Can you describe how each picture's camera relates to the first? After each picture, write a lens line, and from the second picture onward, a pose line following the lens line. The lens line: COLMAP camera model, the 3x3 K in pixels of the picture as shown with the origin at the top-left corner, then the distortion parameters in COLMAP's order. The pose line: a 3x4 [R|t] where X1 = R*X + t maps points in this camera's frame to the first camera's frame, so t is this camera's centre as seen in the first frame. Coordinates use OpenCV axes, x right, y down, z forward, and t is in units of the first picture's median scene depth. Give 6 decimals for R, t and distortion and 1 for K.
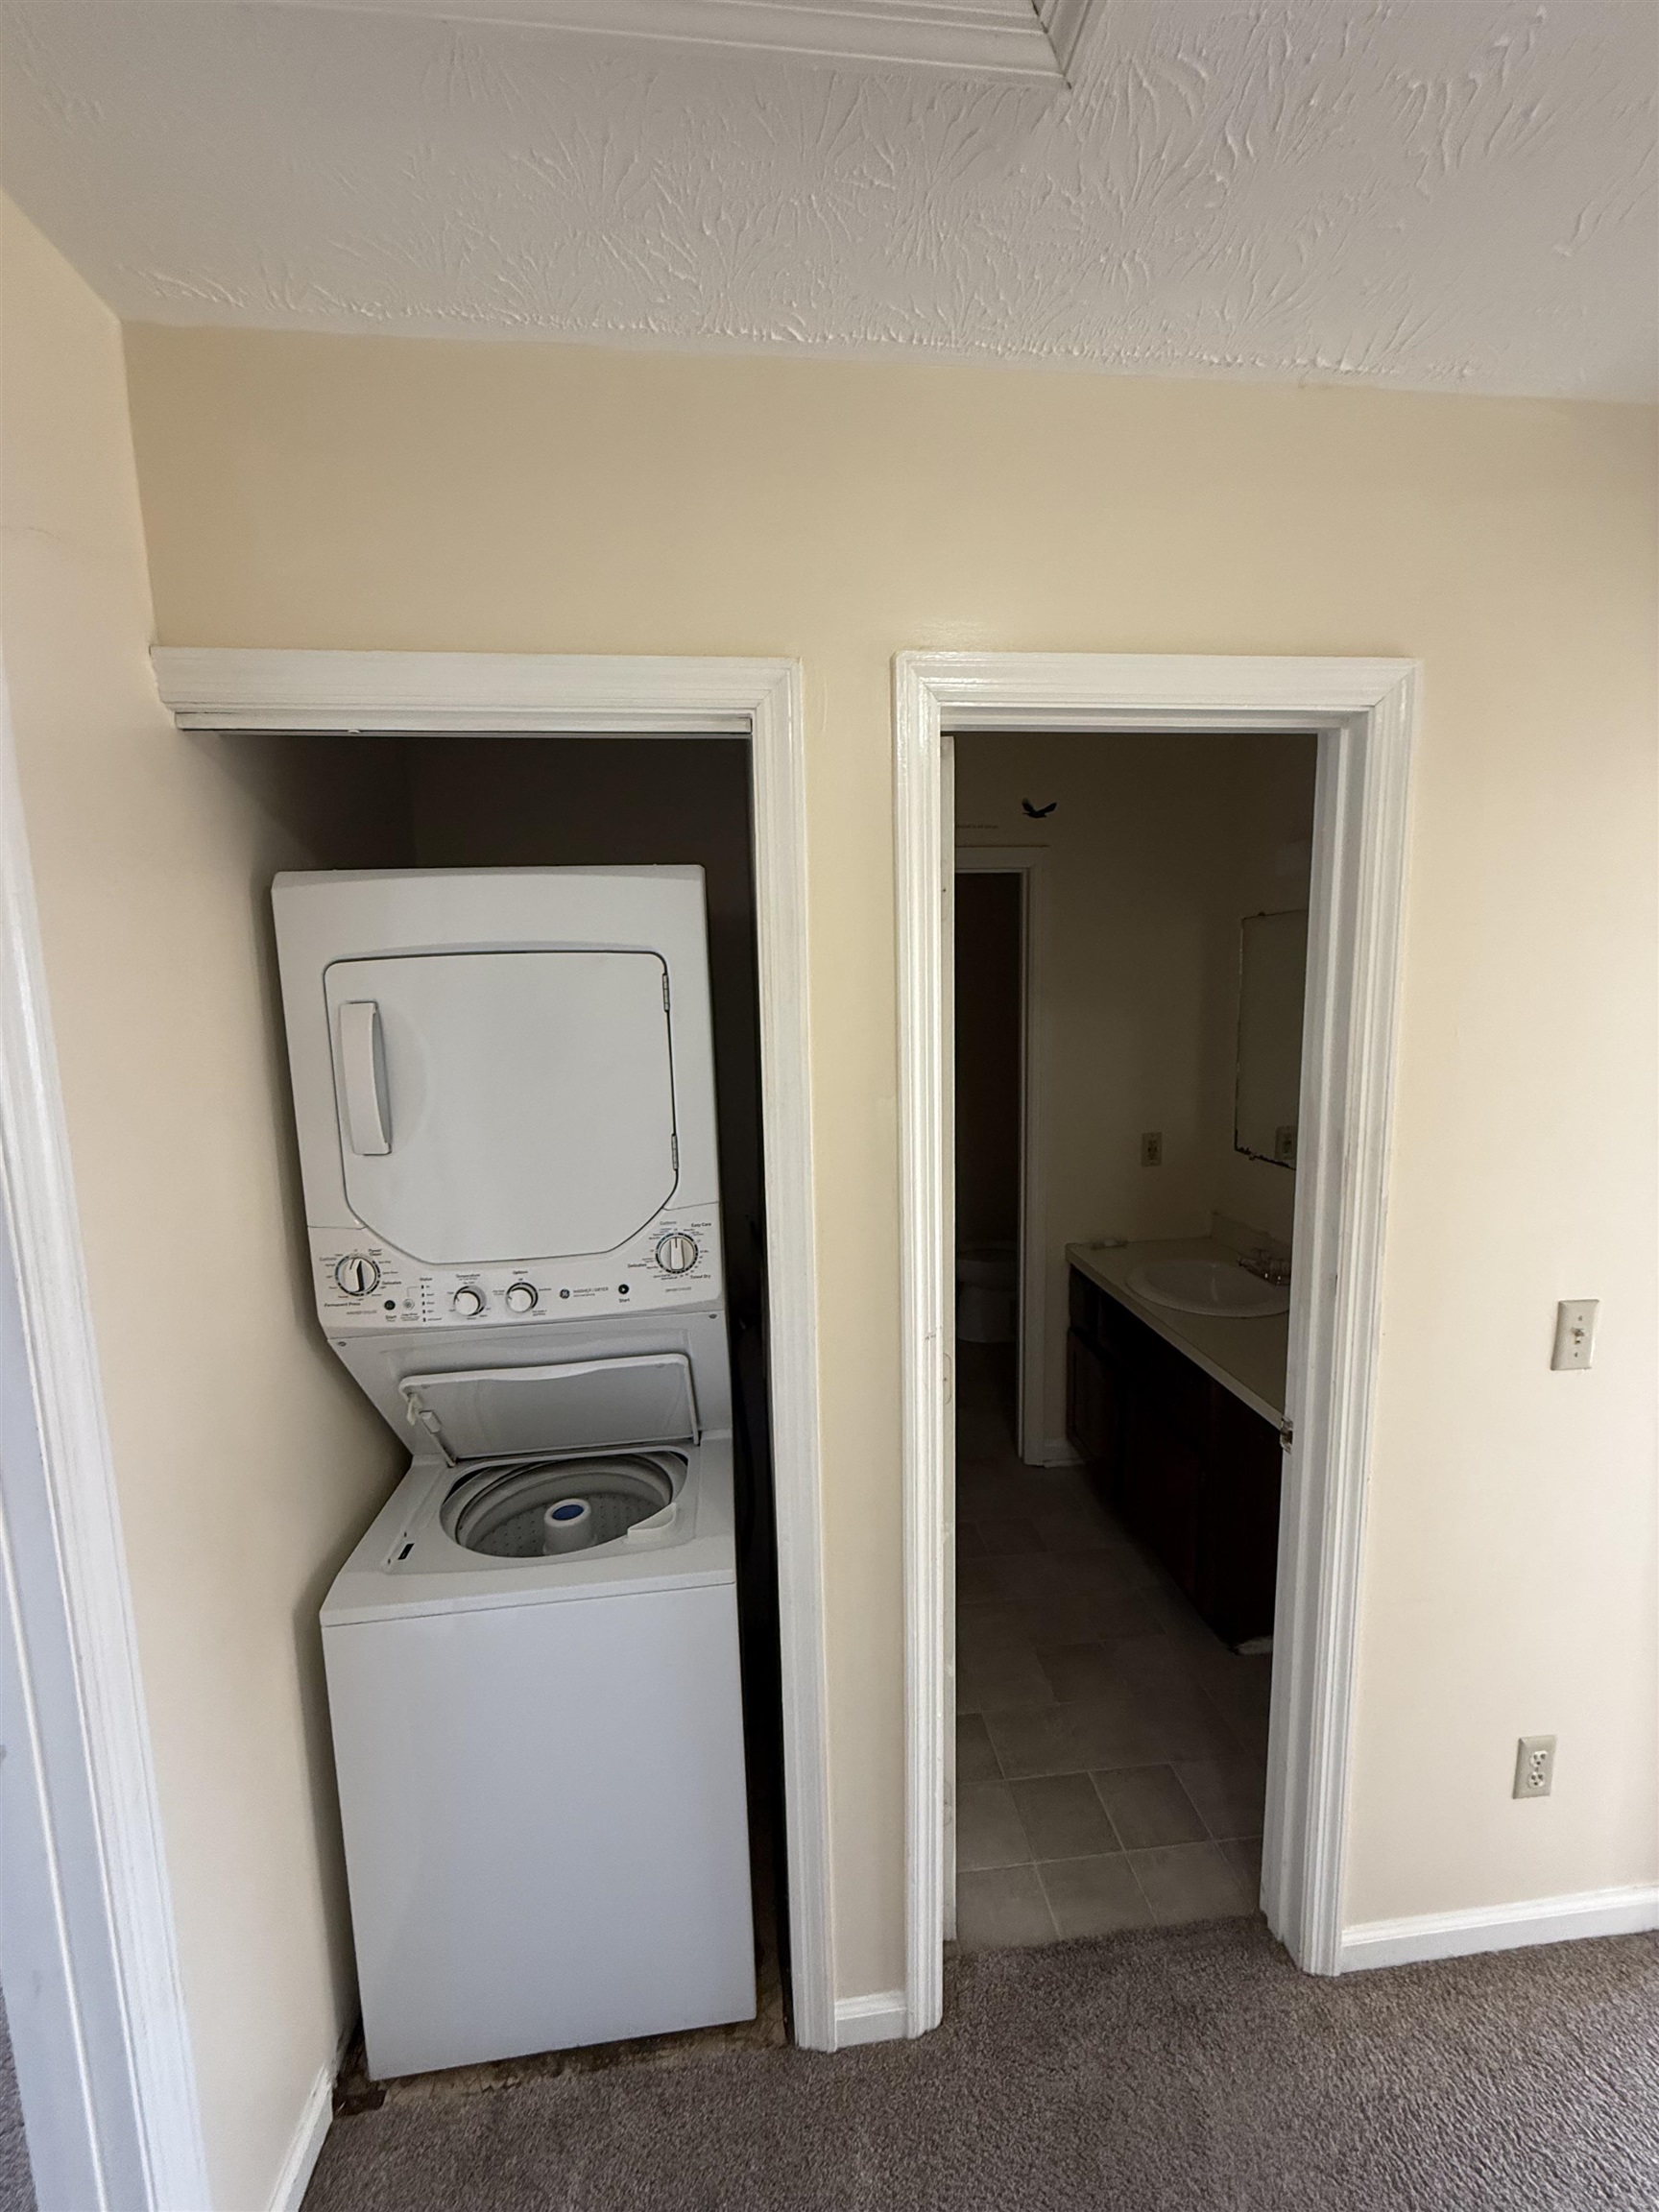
lens RADIAL K [[874.5, 0, 833.3], [0, 874.5, 1110.3], [0, 0, 1]] dist [-0.000255, 0.000197]
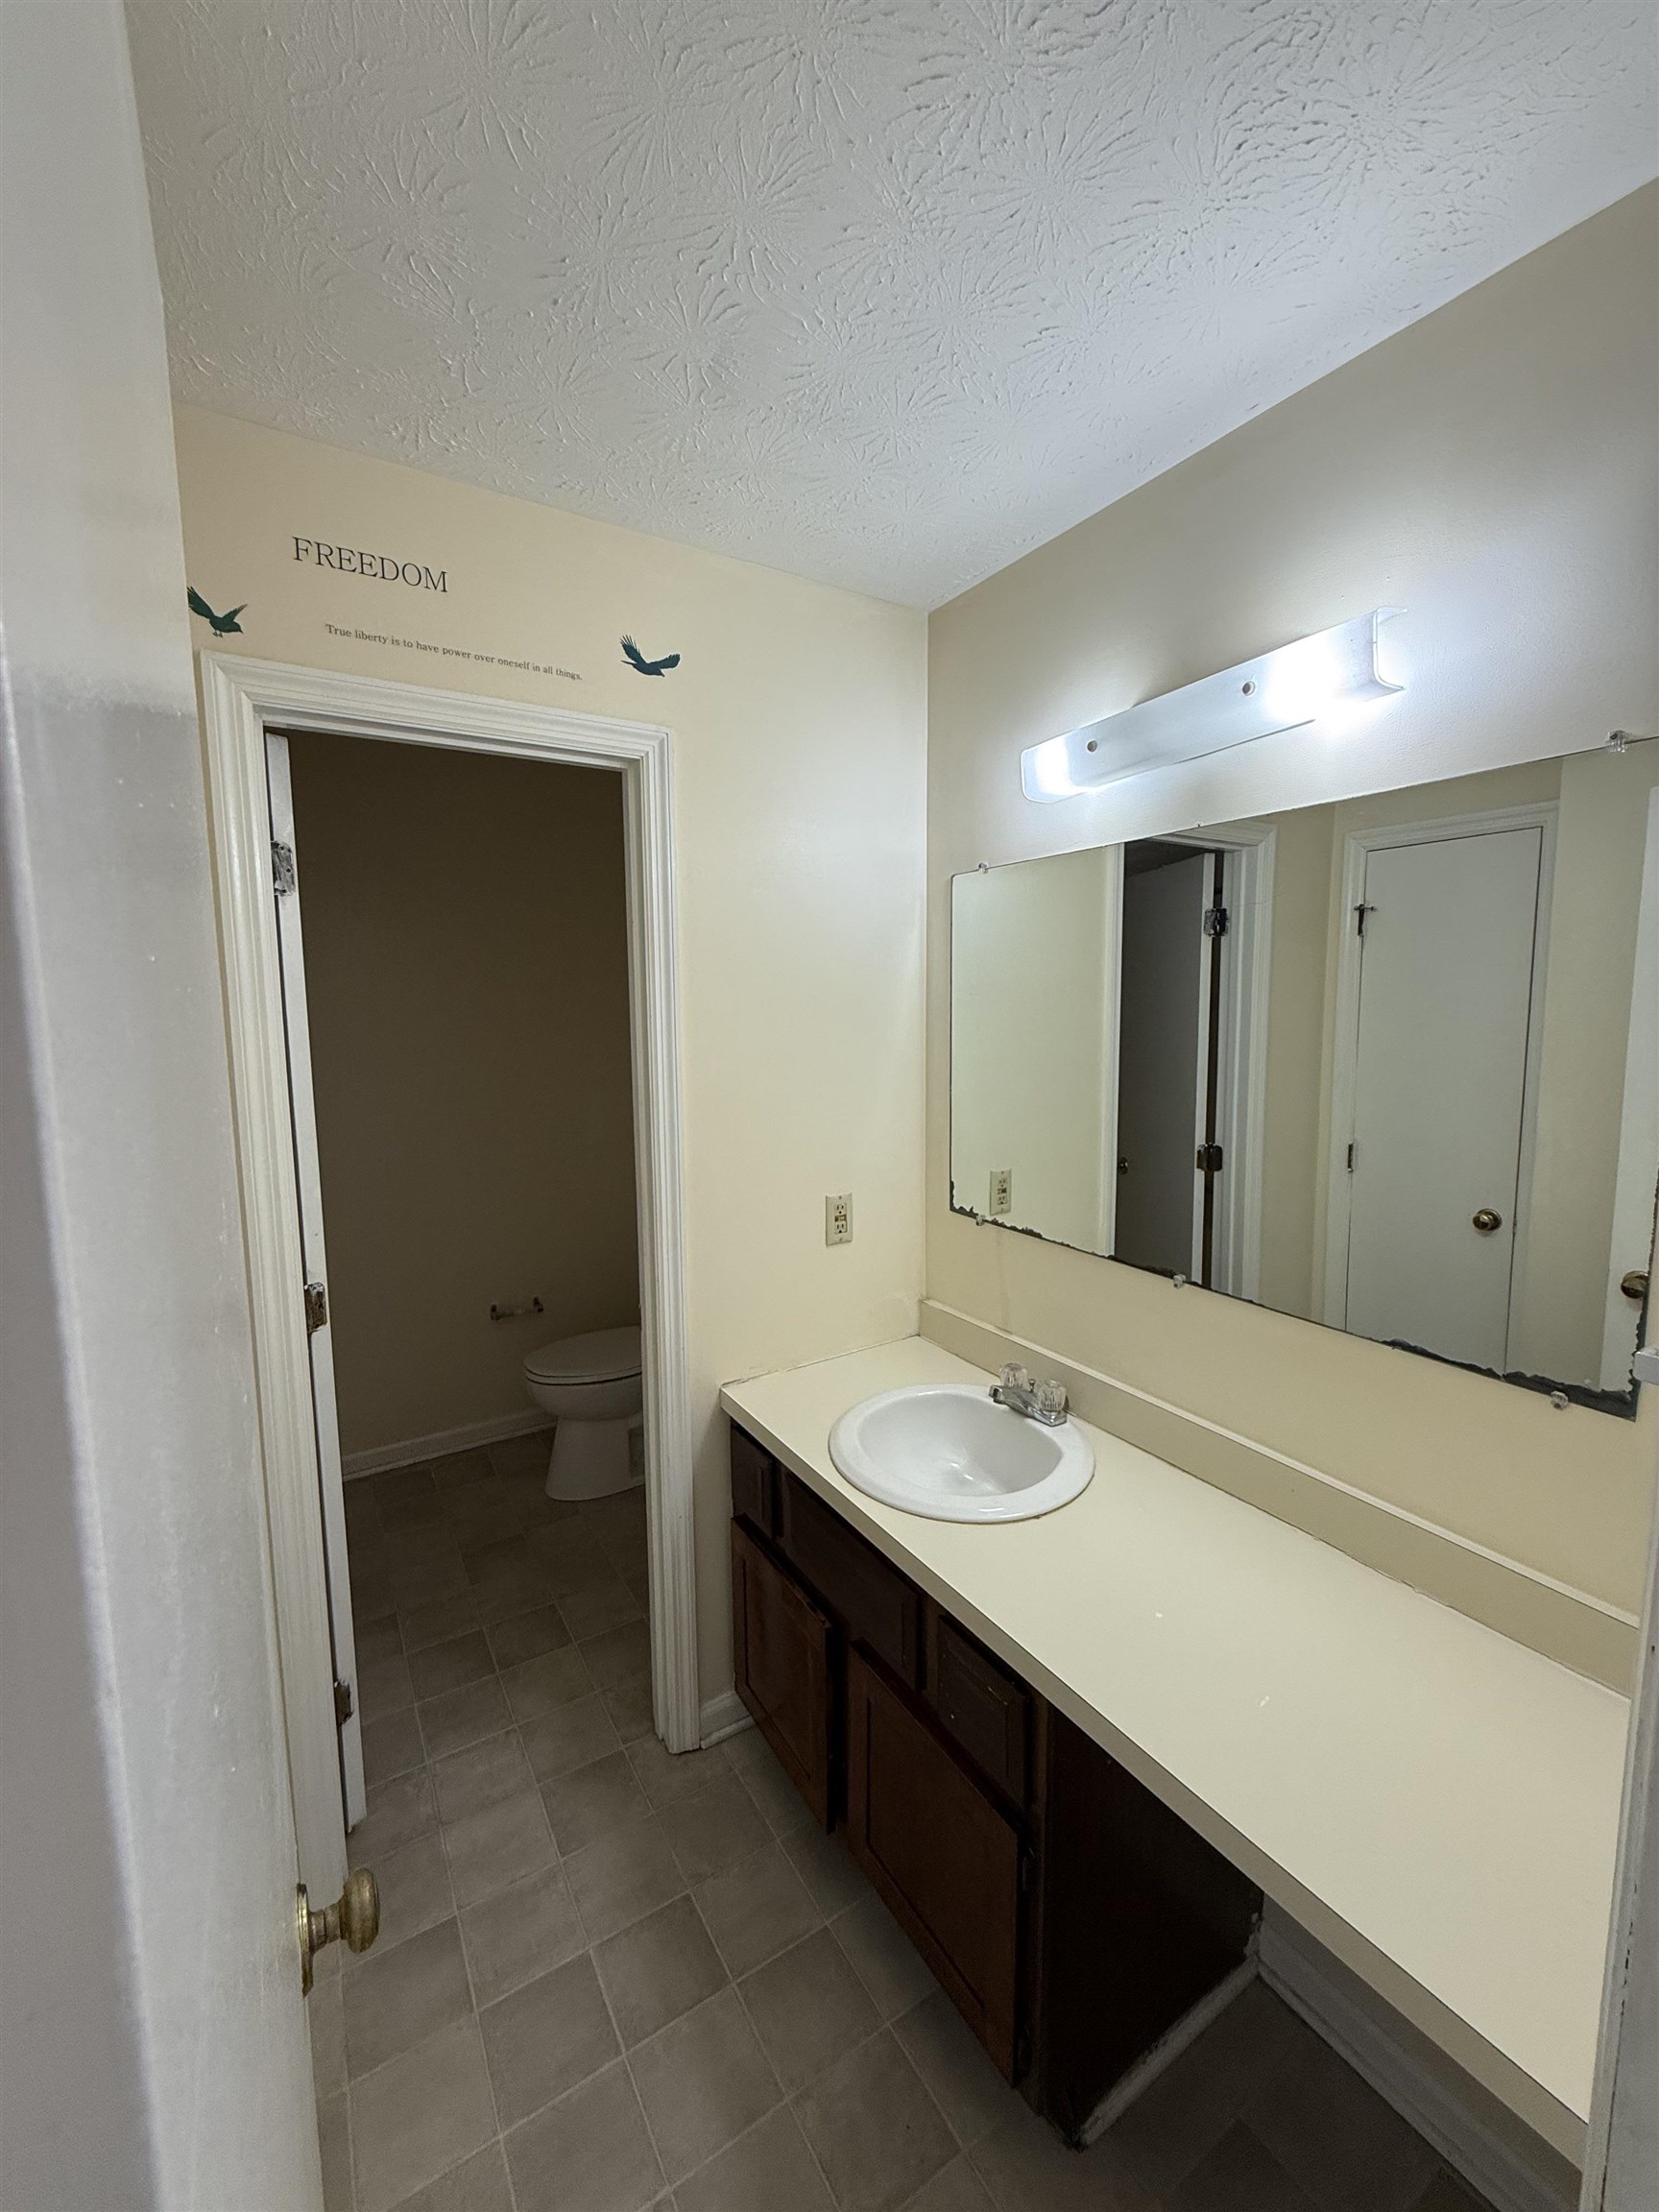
lens RADIAL K [[874.5, 0, 825.8], [0, 874.5, 1095.2], [0, 0, 1]] dist [-0.000255, 0.000197]
pose [[0.903795, -0.035490, 0.426492, 0.078825], [0.044098, 0.998974, -0.010321, -0.043094], [-0.425688, 0.028136, 0.904432, 0.416120]]
